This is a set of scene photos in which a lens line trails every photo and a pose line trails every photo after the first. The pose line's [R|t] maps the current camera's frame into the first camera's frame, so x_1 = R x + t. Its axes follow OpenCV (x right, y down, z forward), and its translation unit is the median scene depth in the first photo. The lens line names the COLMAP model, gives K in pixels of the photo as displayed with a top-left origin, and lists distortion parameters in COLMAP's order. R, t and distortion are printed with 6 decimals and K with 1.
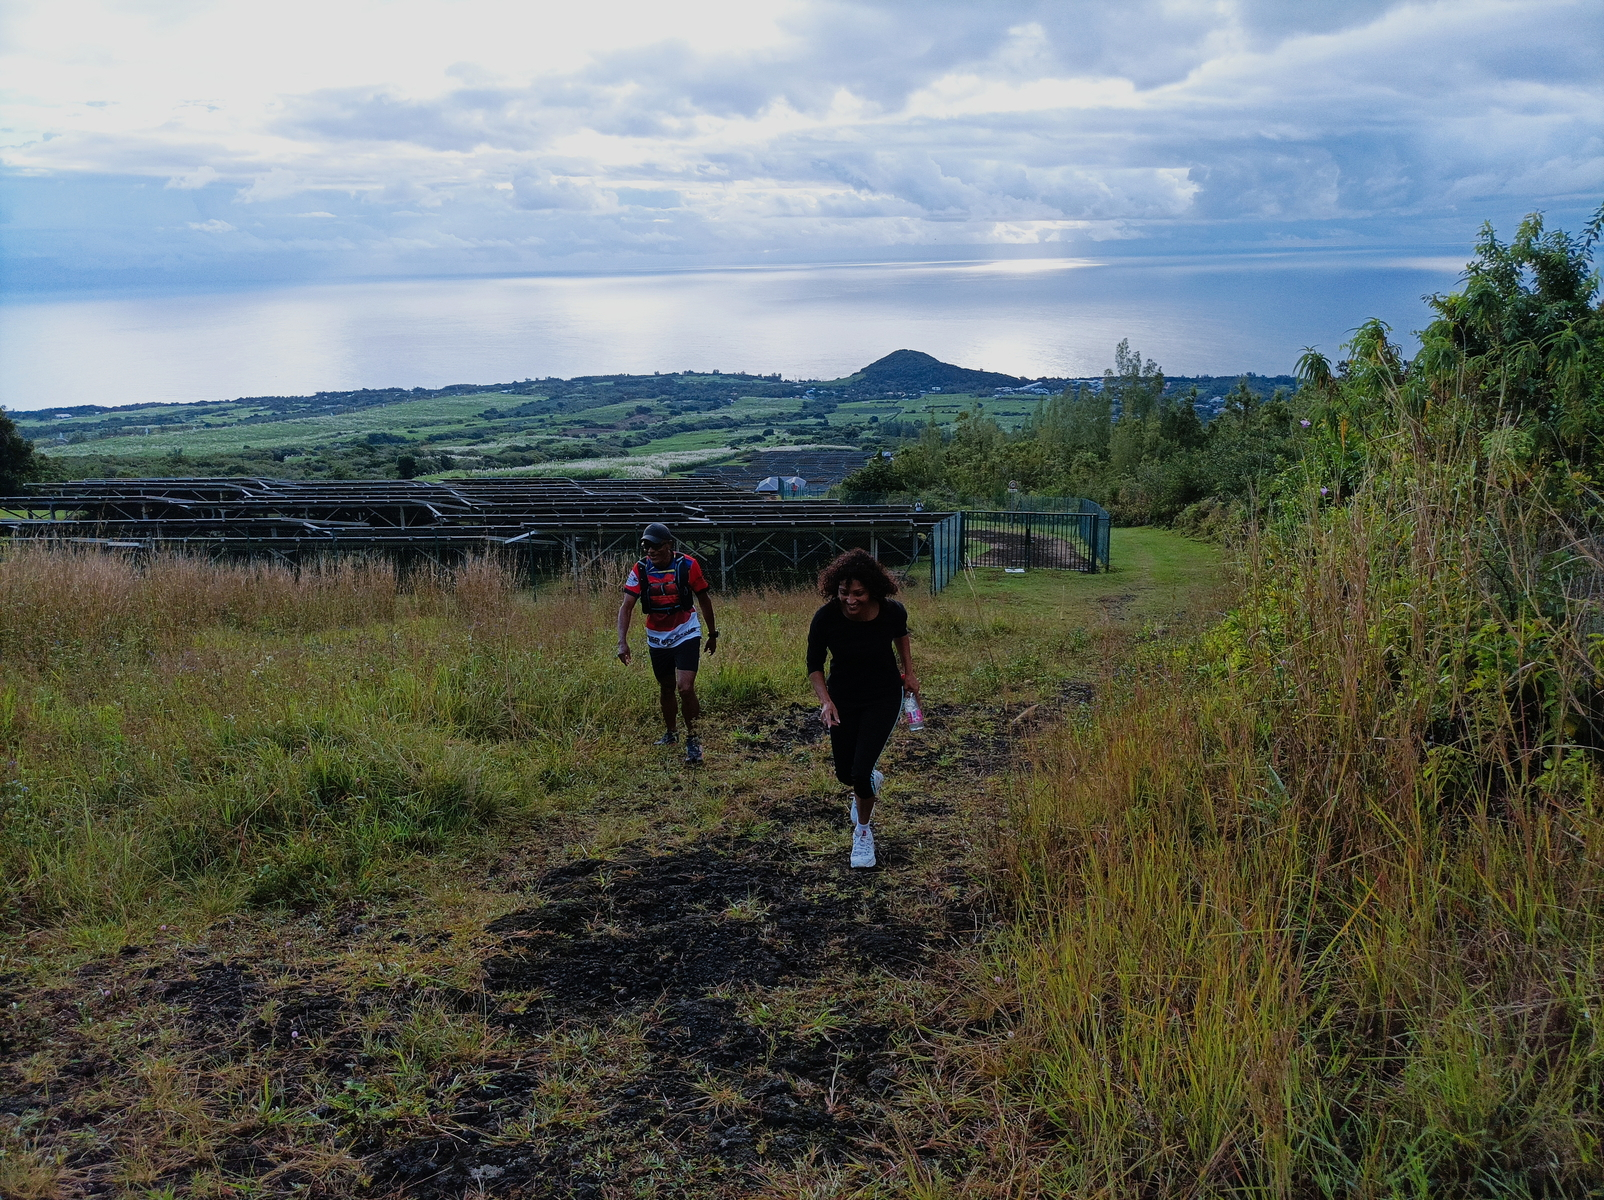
lens RADIAL K [[1184.2, 0, 805.7], [0, 1184.2, 599.7], [0, 0, 1]] dist [0.036817, -0.034348]
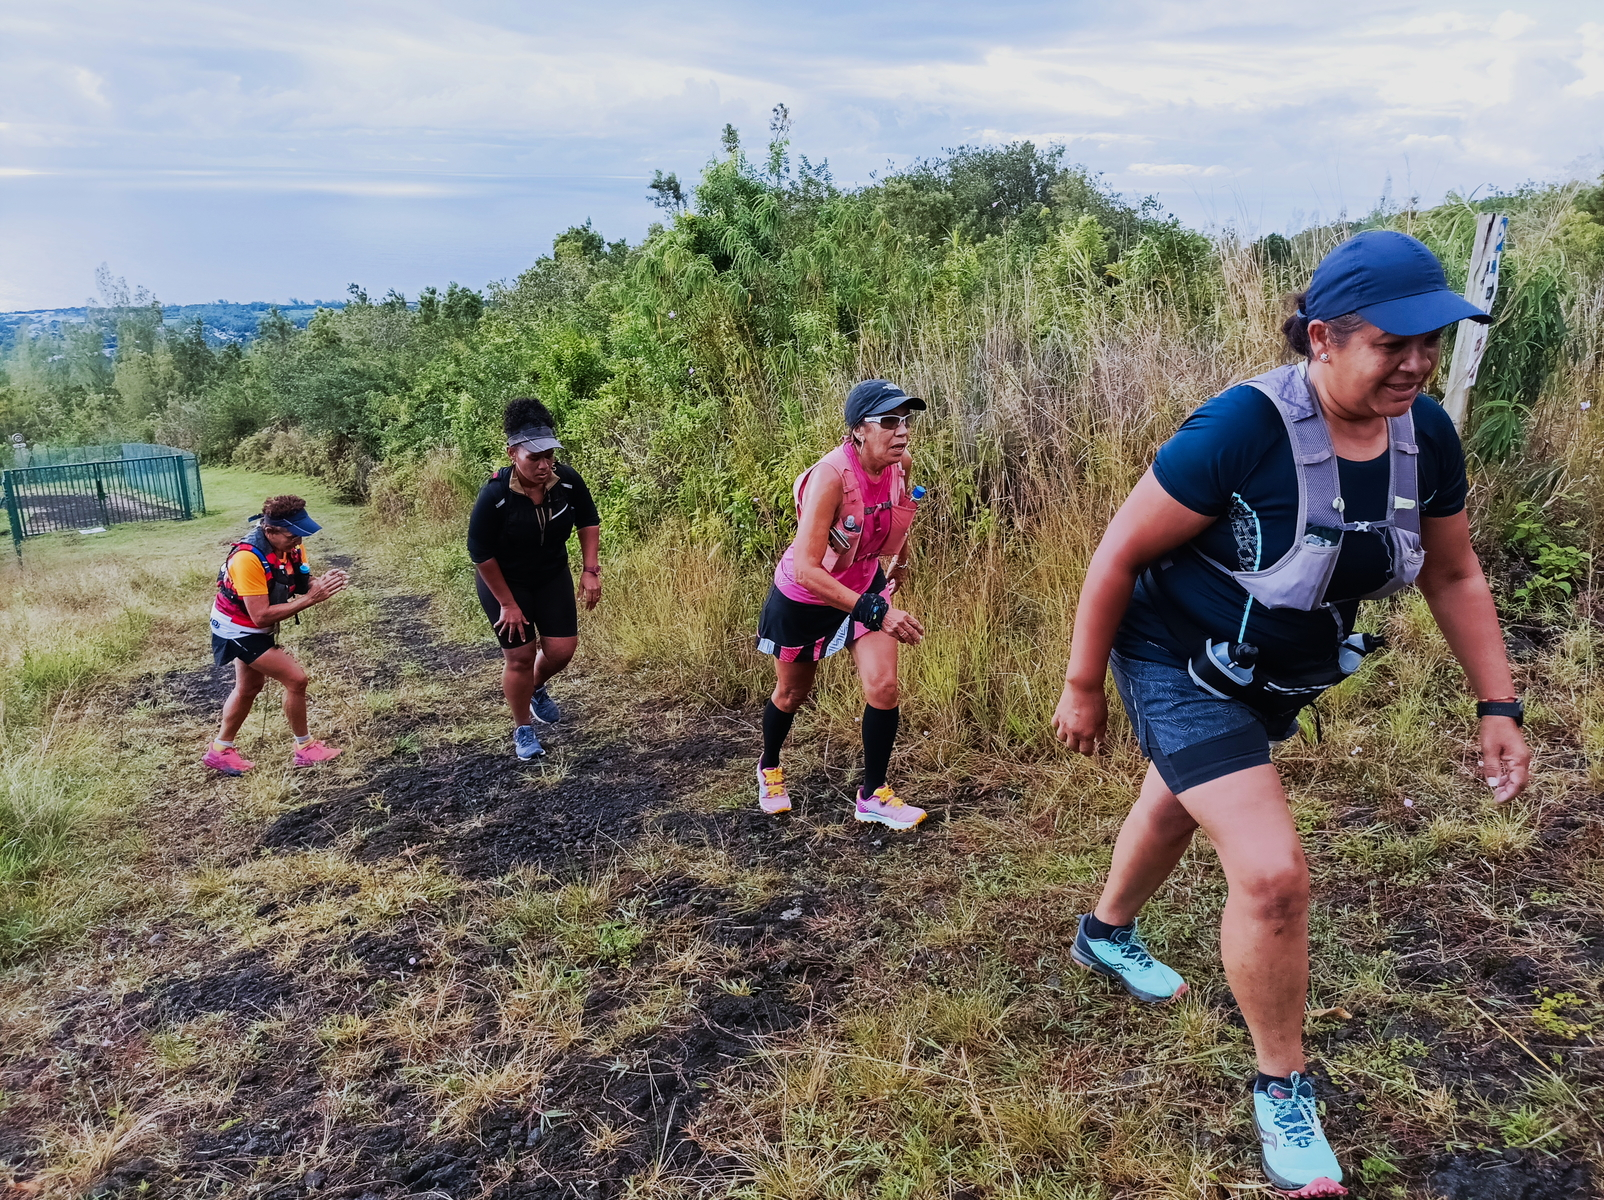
lens RADIAL K [[1190.2, 0, 803.5], [0, 1190.2, 596.4], [0, 0, 1]] dist [0.023556, -0.013071]
pose [[0.700209, -0.204004, 0.684171, -0.484561], [0.165357, 0.978589, 0.122559, 0.007695], [-0.694525, 0.027315, 0.718950, 0.050447]]
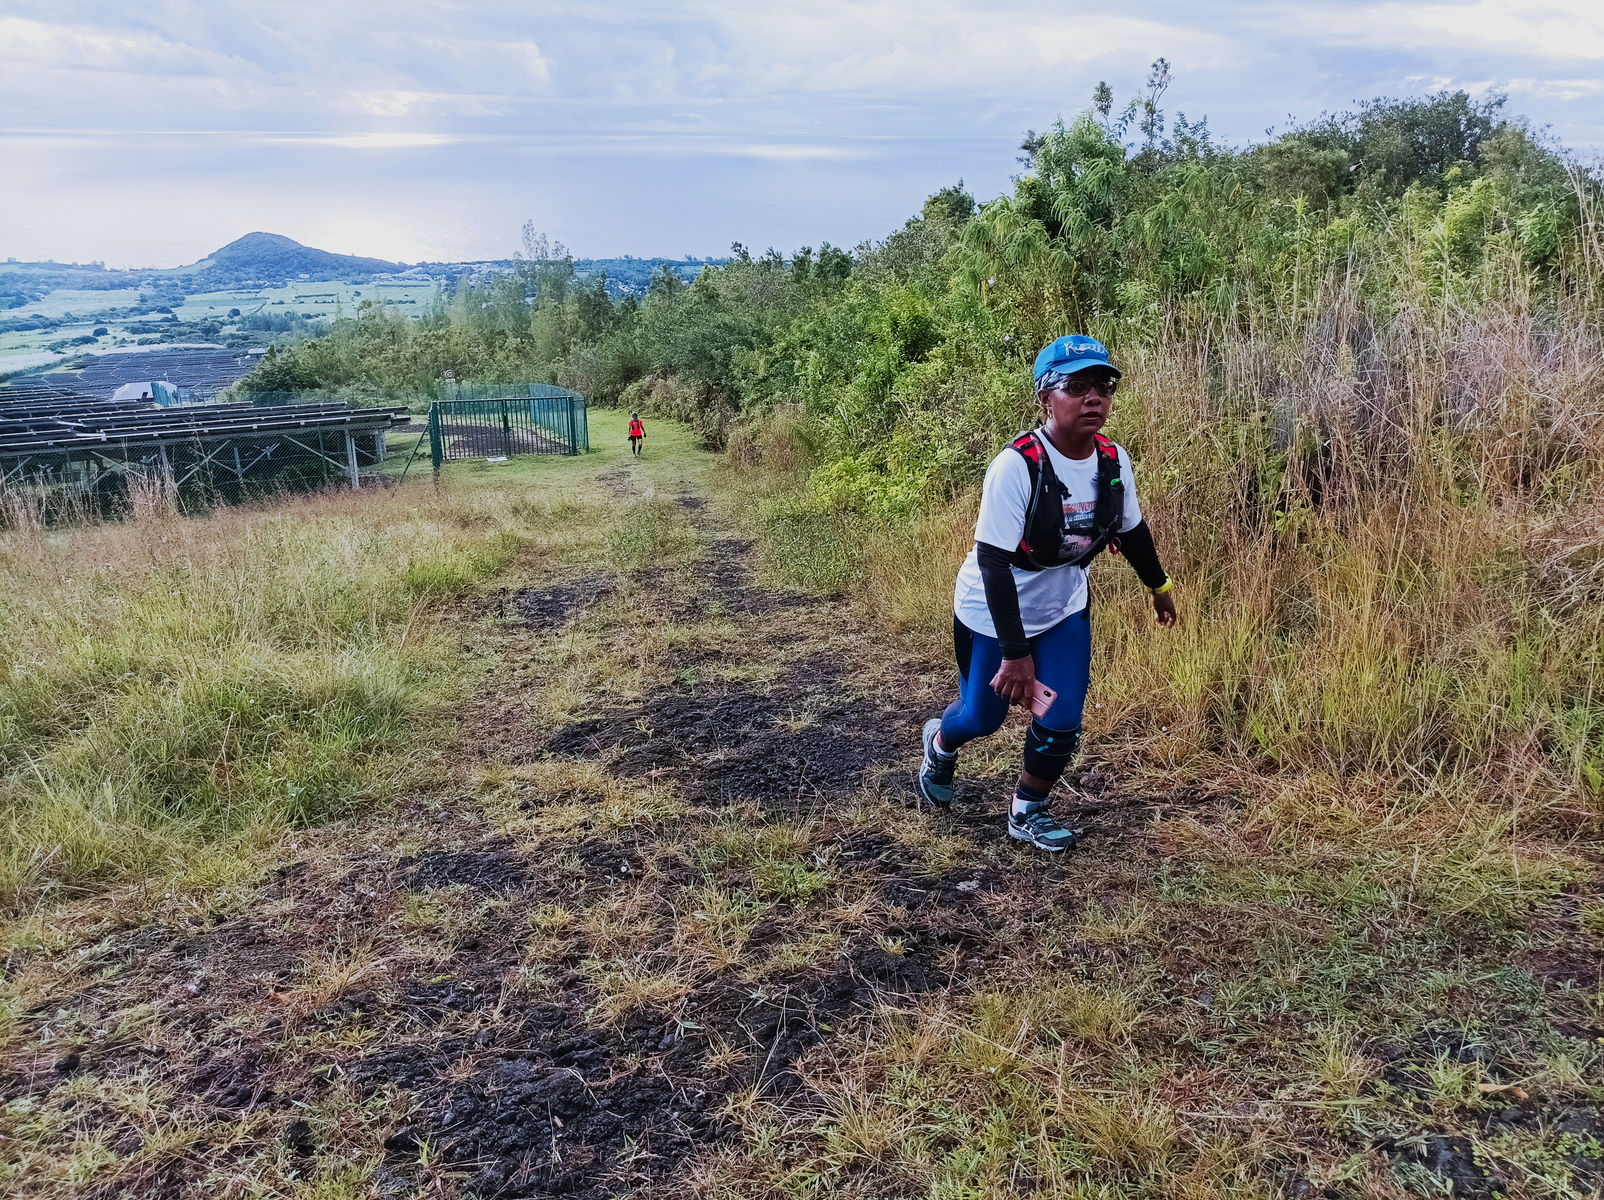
lens RADIAL K [[1183.9, 0, 803.9], [0, 1183.9, 602.0], [0, 0, 1]] dist [0.030434, -0.019984]
pose [[0.879858, -0.146283, 0.452162, -0.438427], [0.103229, 0.987559, 0.118622, 0.013584], [-0.463889, -0.057695, 0.884013, 0.005518]]
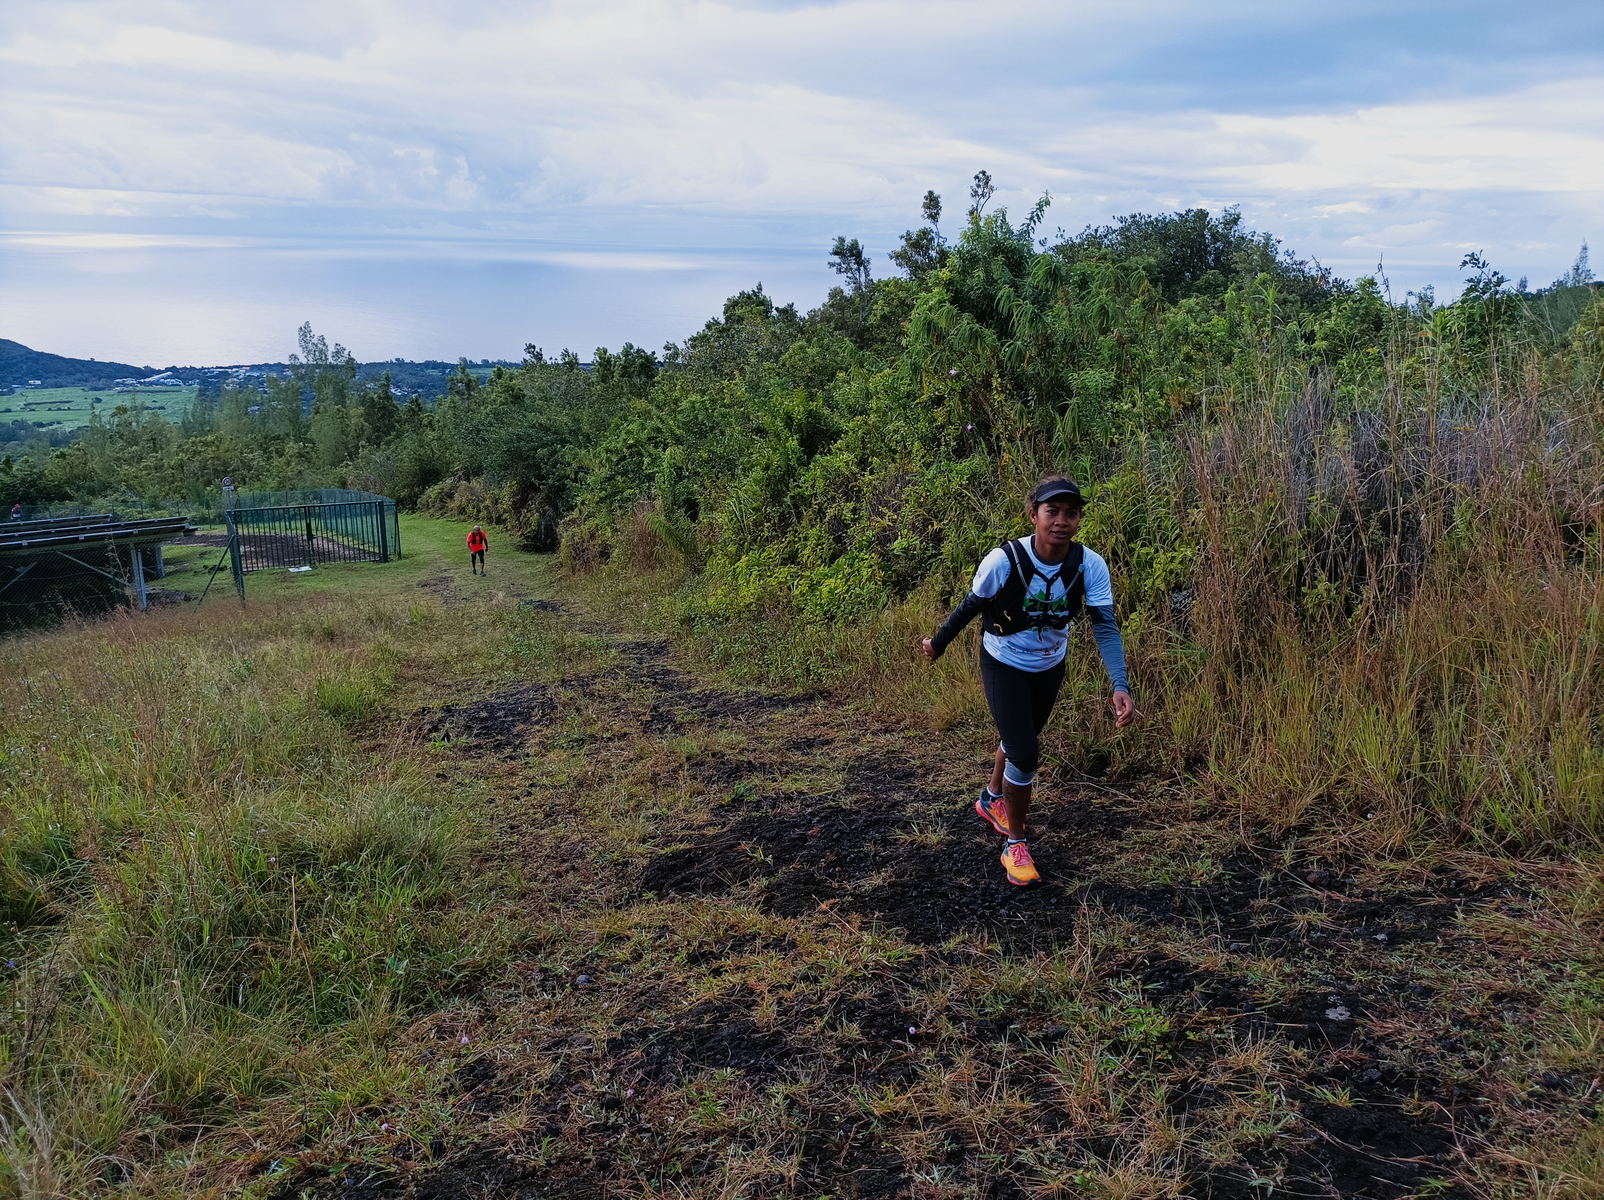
lens RADIAL K [[1178.1, 0, 802.0], [0, 1178.1, 600.0], [0, 0, 1]] dist [0.043747, -0.038446]
pose [[0.779827, -0.143760, 0.609264, -0.598516], [0.136294, 0.988916, 0.058893, -0.013287], [-0.610978, 0.037113, 0.790777, 0.198316]]
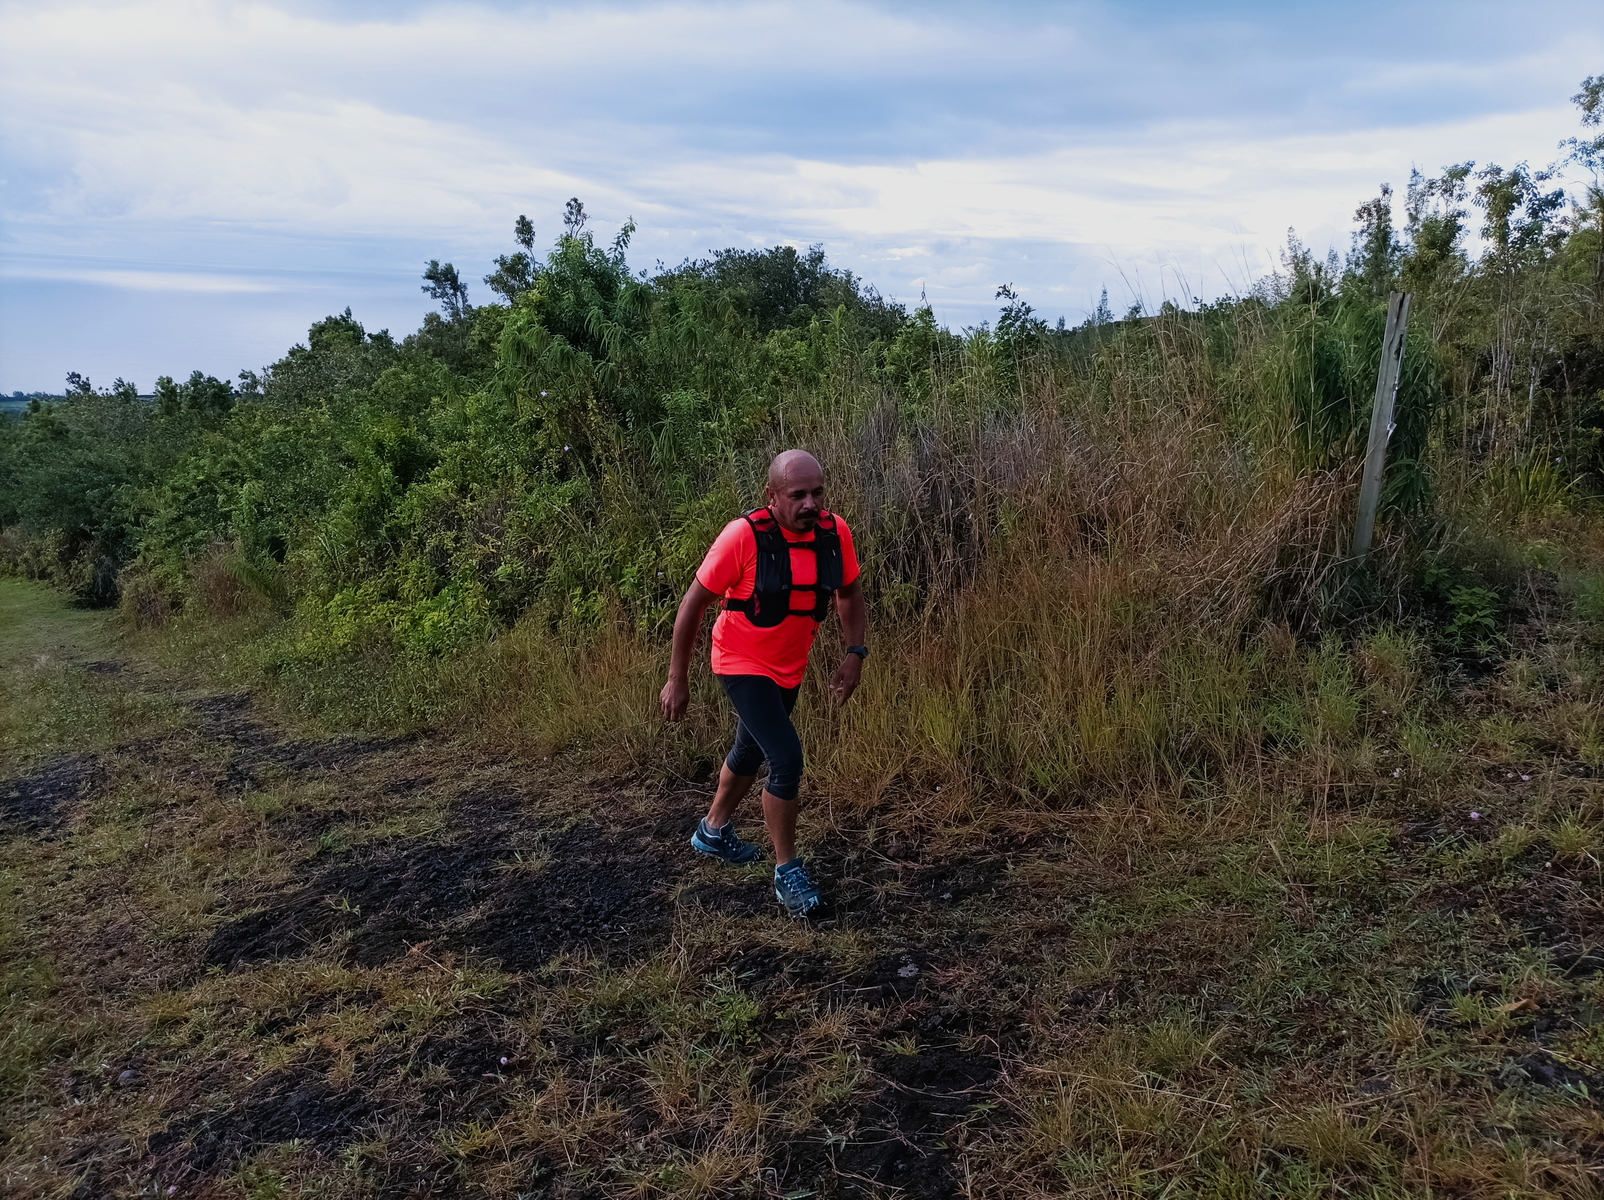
lens RADIAL K [[1183.2, 0, 802.0], [0, 1183.2, 600.0], [0, 0, 1]] dist [0.016306, -0.005221]
pose [[0.544417, -0.169656, 0.821478, -0.578929], [0.178452, 0.980339, 0.084200, 0.001878], [-0.819612, 0.100755, 0.563989, 0.183271]]
